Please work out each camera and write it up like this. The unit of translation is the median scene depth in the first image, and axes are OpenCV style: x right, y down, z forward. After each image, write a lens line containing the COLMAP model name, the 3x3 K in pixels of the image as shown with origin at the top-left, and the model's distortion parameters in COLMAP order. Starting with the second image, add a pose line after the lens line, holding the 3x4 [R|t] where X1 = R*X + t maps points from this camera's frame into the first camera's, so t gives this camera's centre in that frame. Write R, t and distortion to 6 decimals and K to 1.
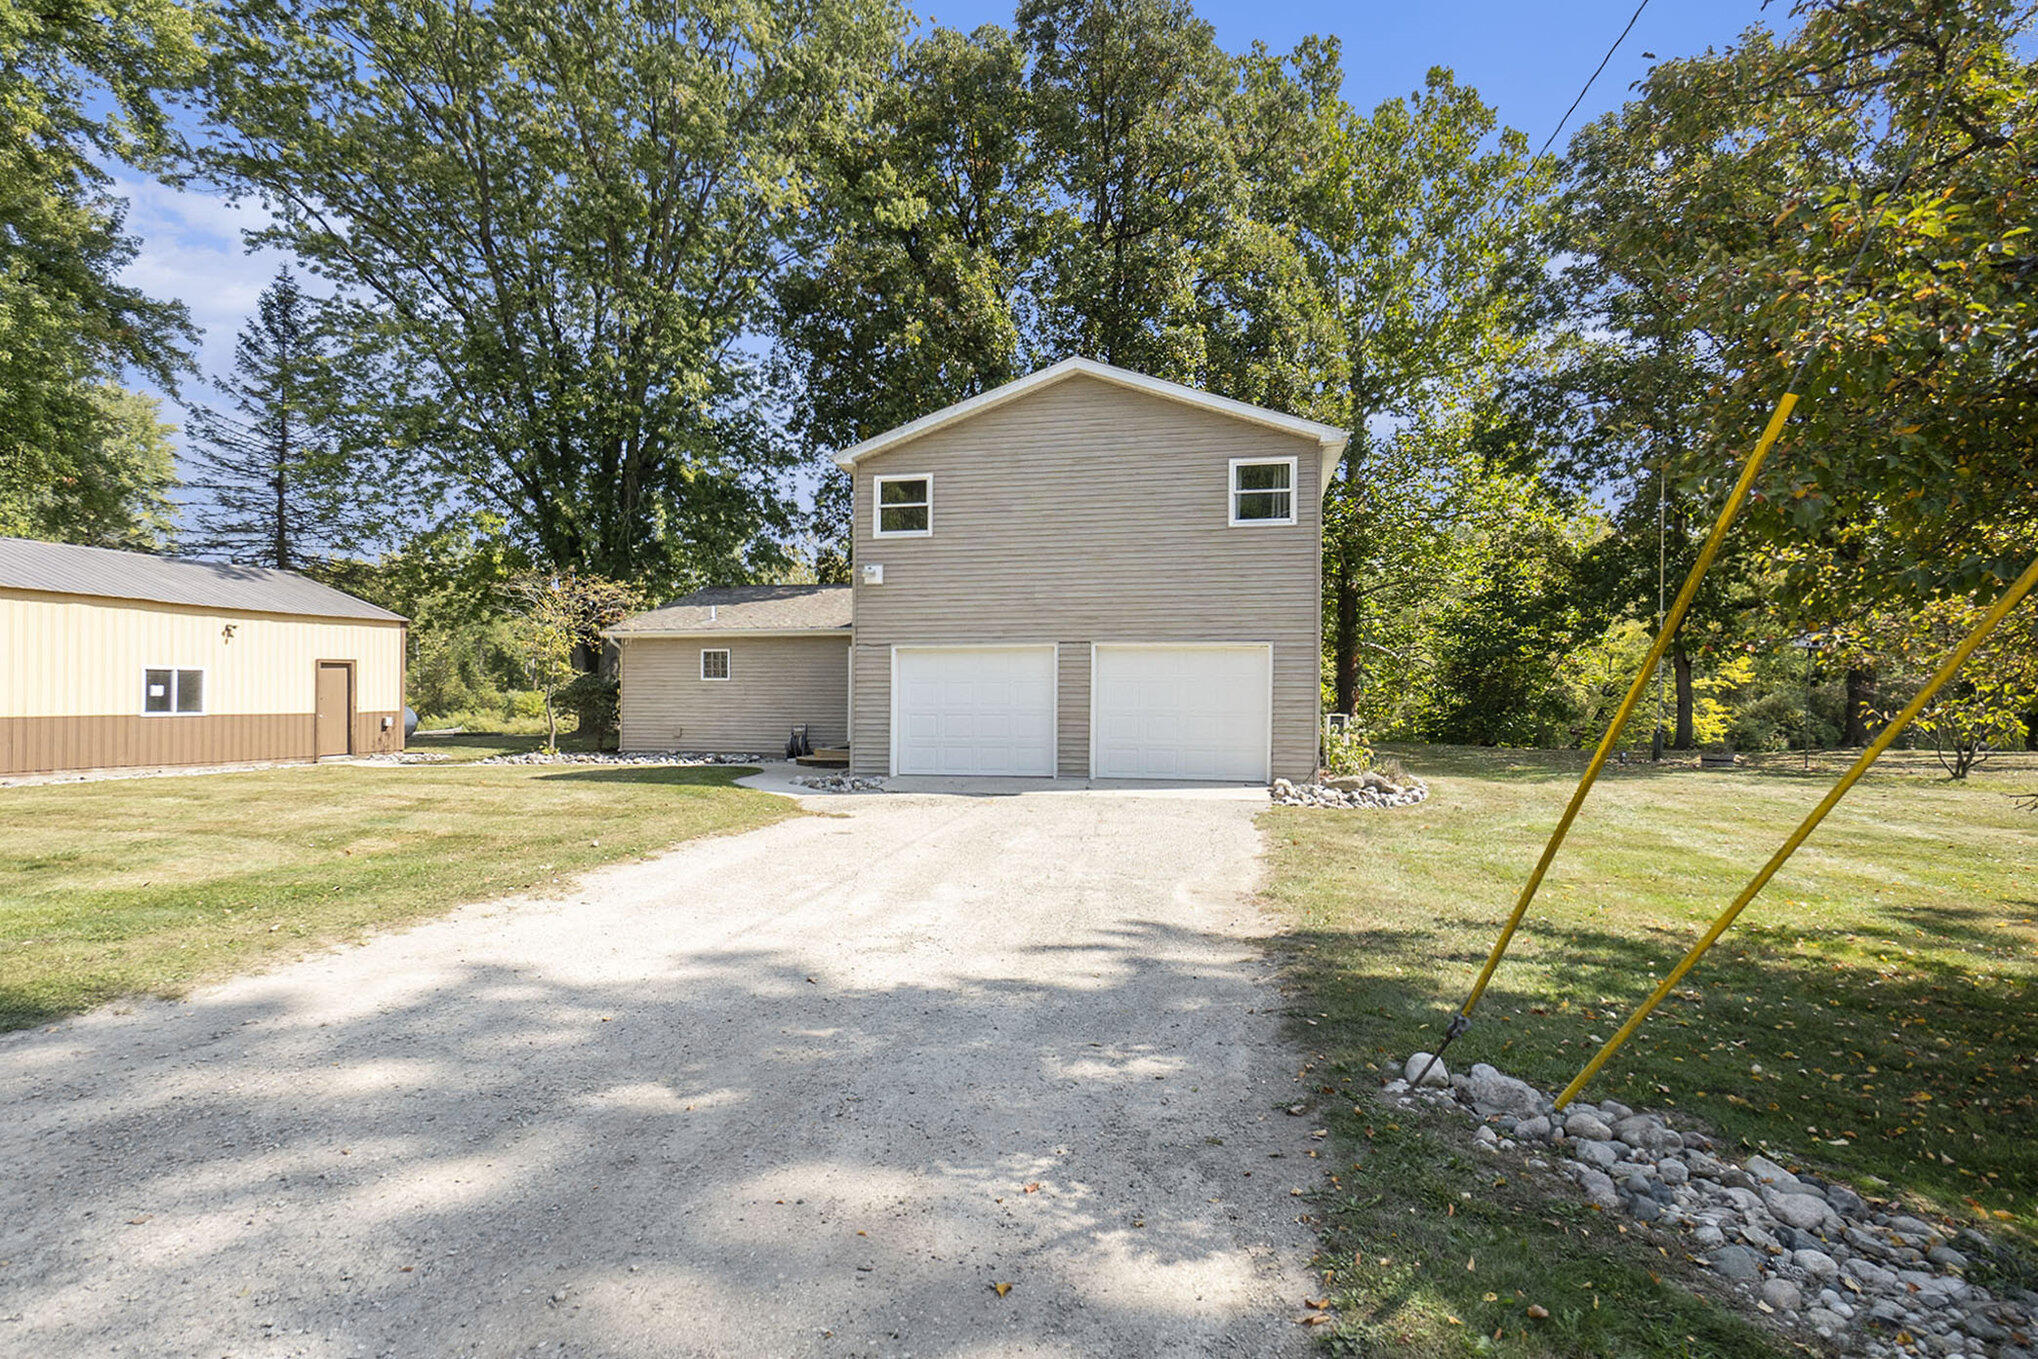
lens RADIAL K [[1082.6, 0, 1018.8], [0, 1082.6, 683.4], [0, 0, 1]] dist [-0.028033, -0.000272]
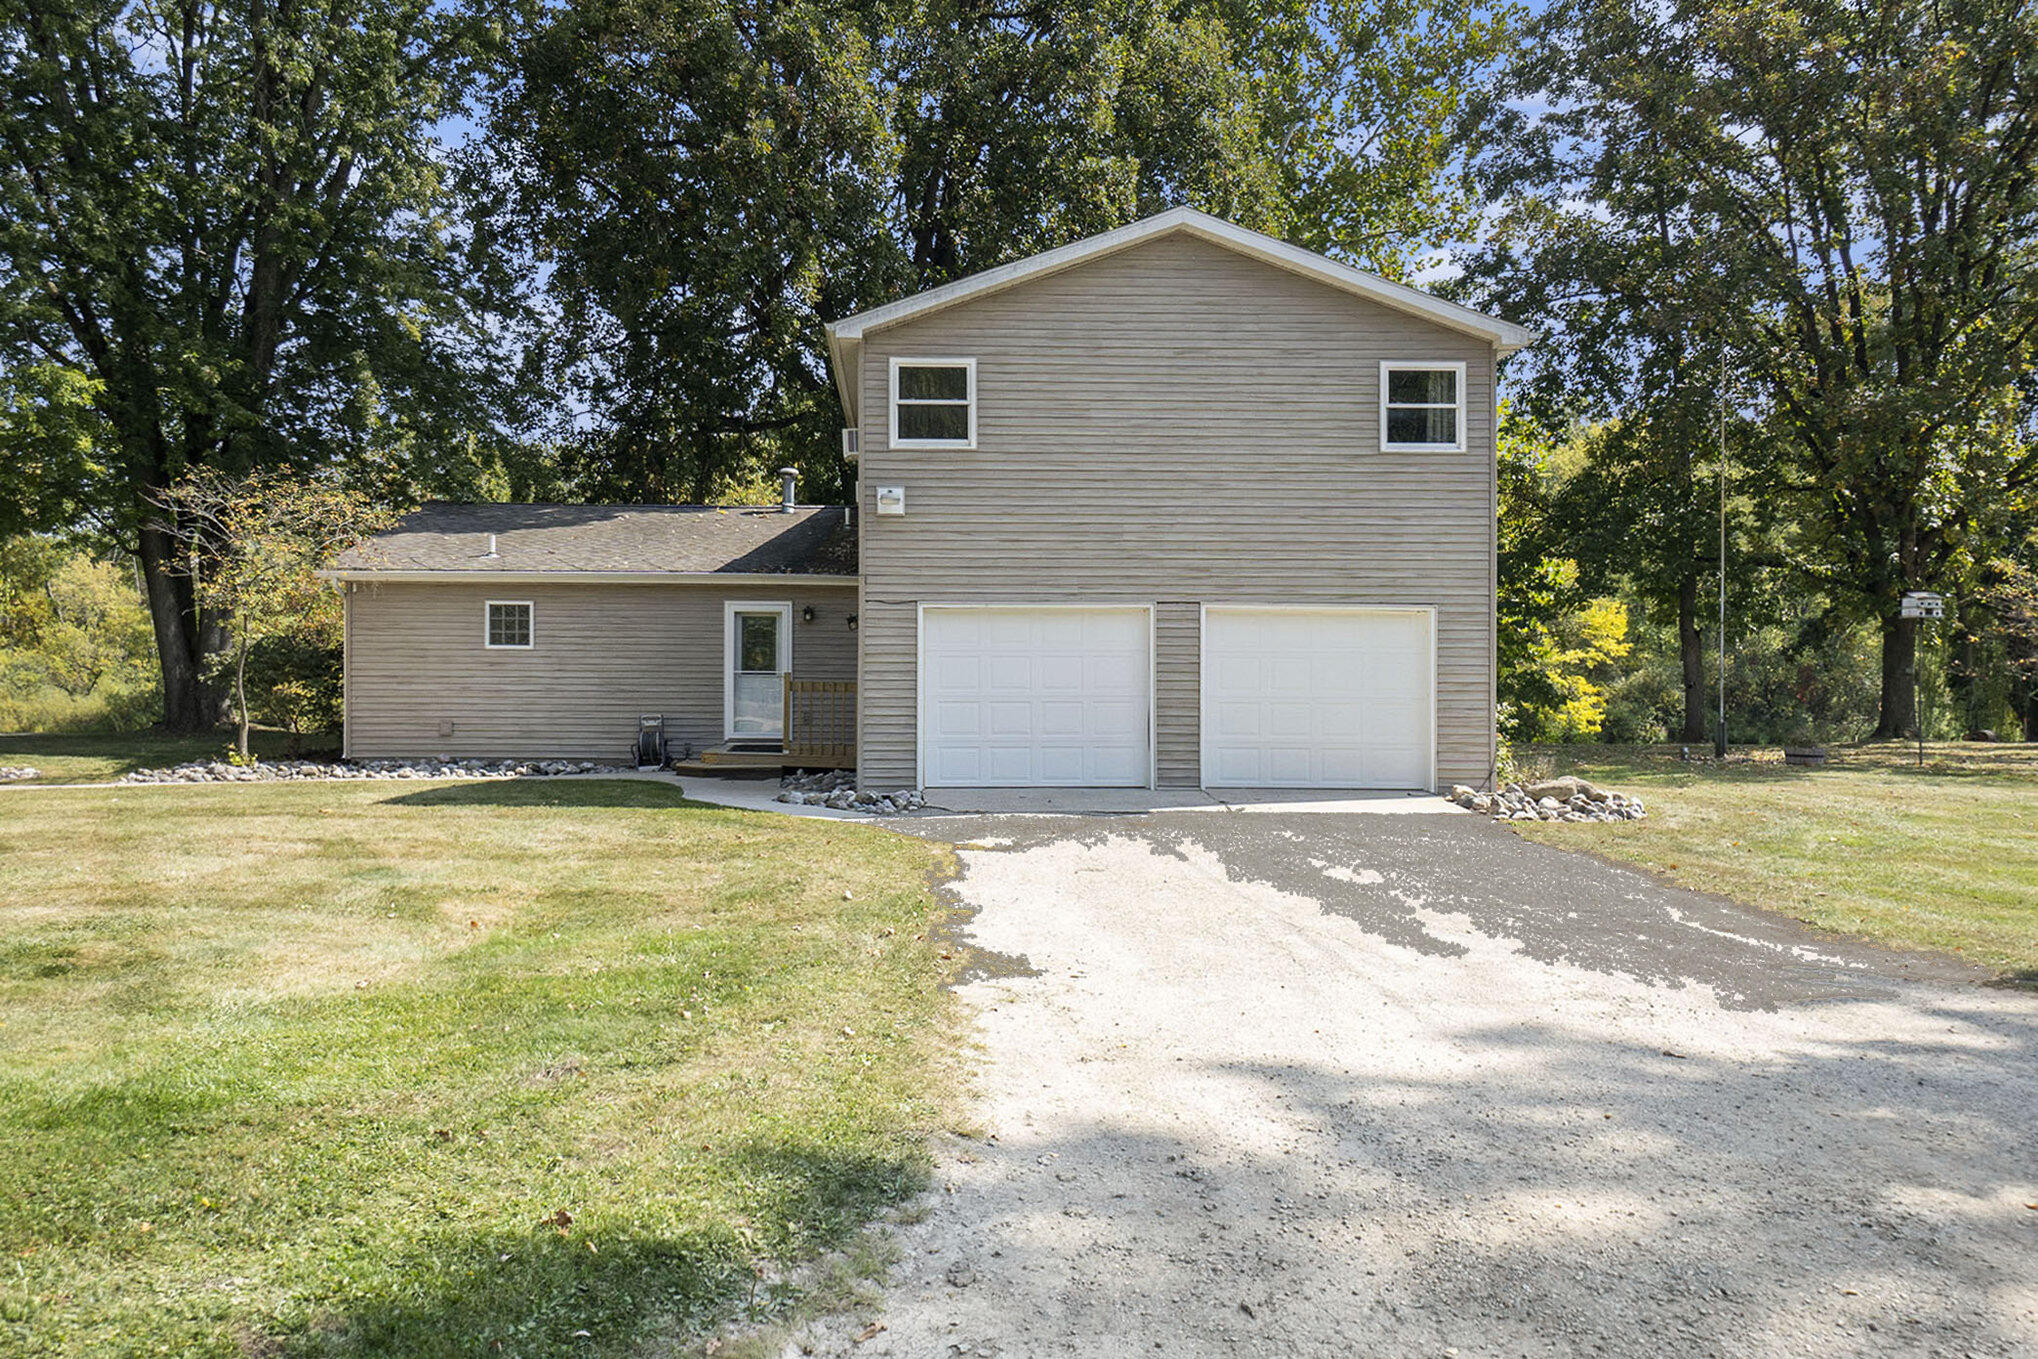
lens RADIAL K [[1551.4, 0, 1018.7], [0, 1551.4, 683.5], [0, 0, 1]] dist [0.027835, 0.001154]
pose [[0.968596, 0.001391, 0.248637, -0.302765], [-0.006564, 0.999779, 0.019976, -0.003737], [-0.248554, -0.020980, 0.968391, 0.012214]]
